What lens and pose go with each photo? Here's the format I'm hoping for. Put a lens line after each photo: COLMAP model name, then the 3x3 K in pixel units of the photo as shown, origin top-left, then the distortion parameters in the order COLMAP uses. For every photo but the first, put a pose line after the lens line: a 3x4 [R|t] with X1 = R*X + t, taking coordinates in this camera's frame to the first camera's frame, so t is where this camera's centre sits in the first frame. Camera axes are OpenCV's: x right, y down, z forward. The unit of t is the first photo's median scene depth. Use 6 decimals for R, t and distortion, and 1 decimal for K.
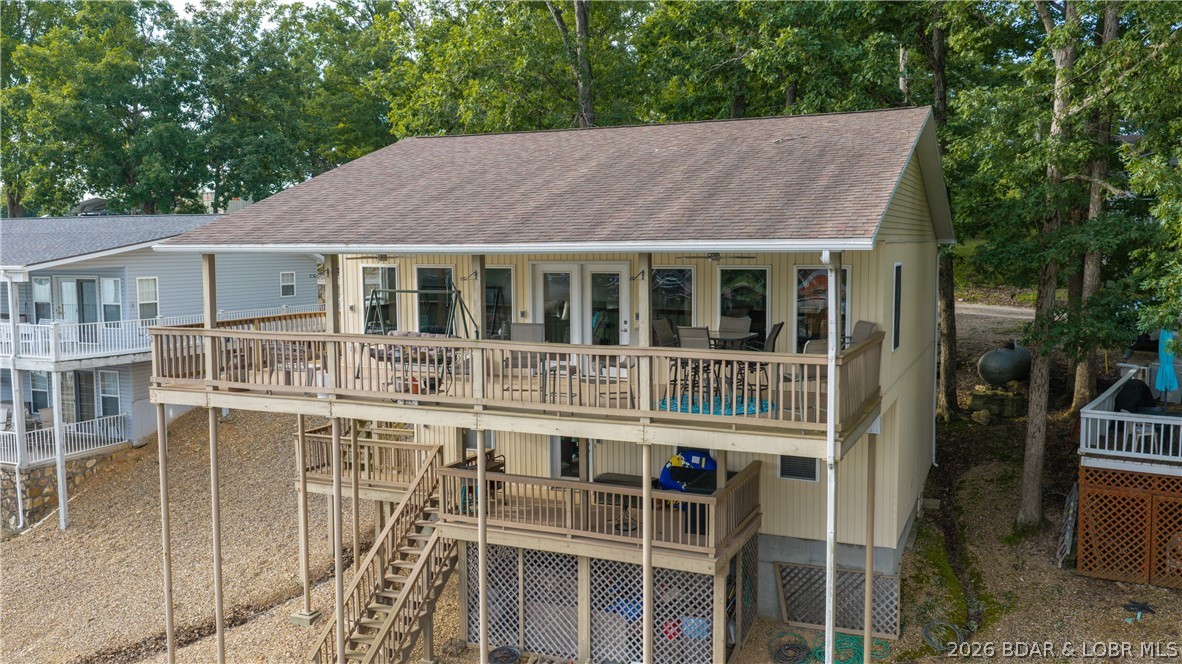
lens RADIAL K [[989.1, 0, 572.5], [0, 989.1, 331.4], [0, 0, 1]] dist [-0.005191, -0.003224]
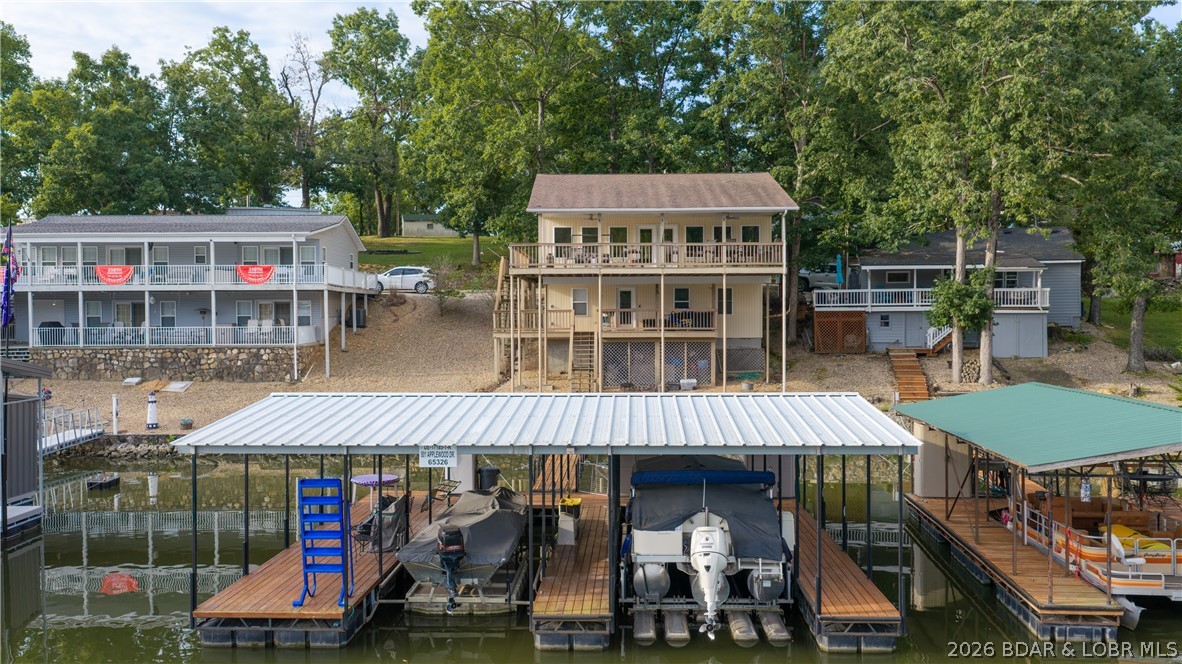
lens RADIAL K [[978.0, 0, 591.0], [0, 978.0, 332.0], [0, 0, 1]] dist [0.030157, -0.059037]
pose [[0.913780, -0.011026, 0.406059, -1.150829], [0.035638, 0.997953, -0.053099, 0.328100], [-0.404643, 0.062992, 0.912303, -1.197172]]
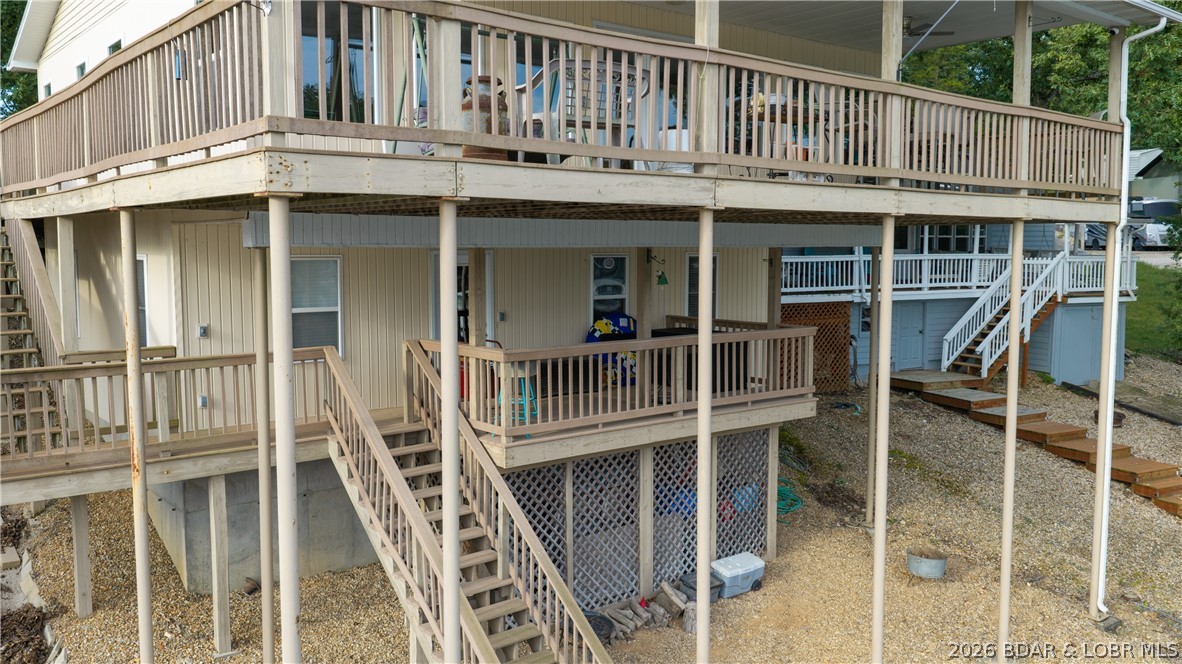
lens RADIAL K [[975.8, 0, 591.0], [0, 975.8, 332.0], [0, 0, 1]] dist [0.034041, -0.066493]
pose [[0.447889, -0.075792, 0.890871, -0.644532], [0.071362, 0.996252, 0.048880, 0.105354], [-0.891237, 0.041681, 0.451619, 0.702139]]
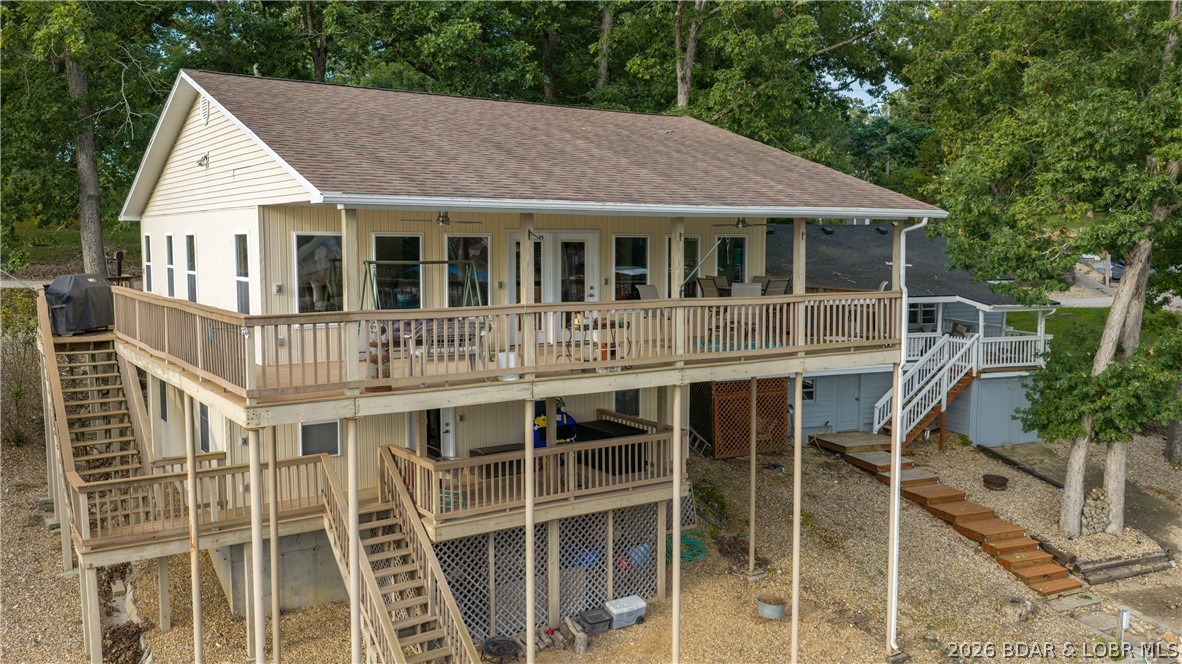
lens RADIAL K [[975.8, 0, 591.0], [0, 975.8, 332.0], [0, 0, 1]] dist [0.034041, -0.066493]
pose [[0.525621, -0.072807, 0.847598, -0.811147], [0.068540, 0.996716, 0.043112, -0.006008], [-0.847954, 0.035434, 0.528885, 0.421787]]
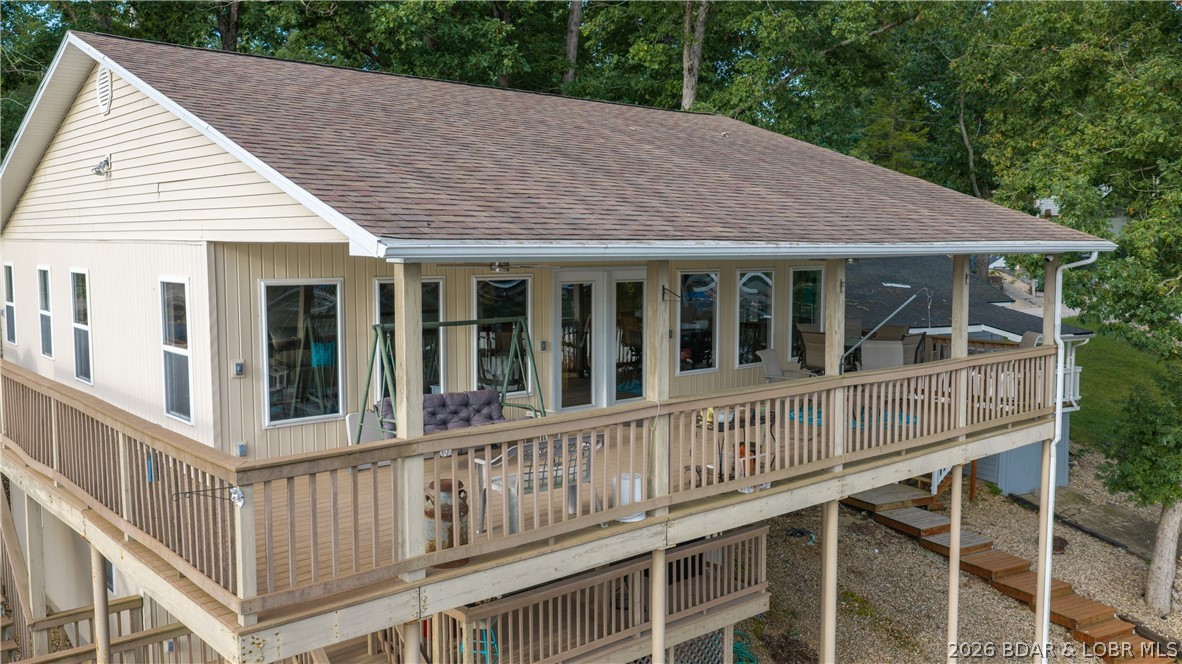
lens RADIAL K [[978.0, 0, 591.0], [0, 978.0, 332.0], [0, 0, 1]] dist [0.030157, -0.059037]
pose [[0.413811, -0.077448, 0.907062, -0.651823], [0.072841, 0.995997, 0.051810, -0.058845], [-0.907444, 0.044632, 0.417796, 0.681941]]
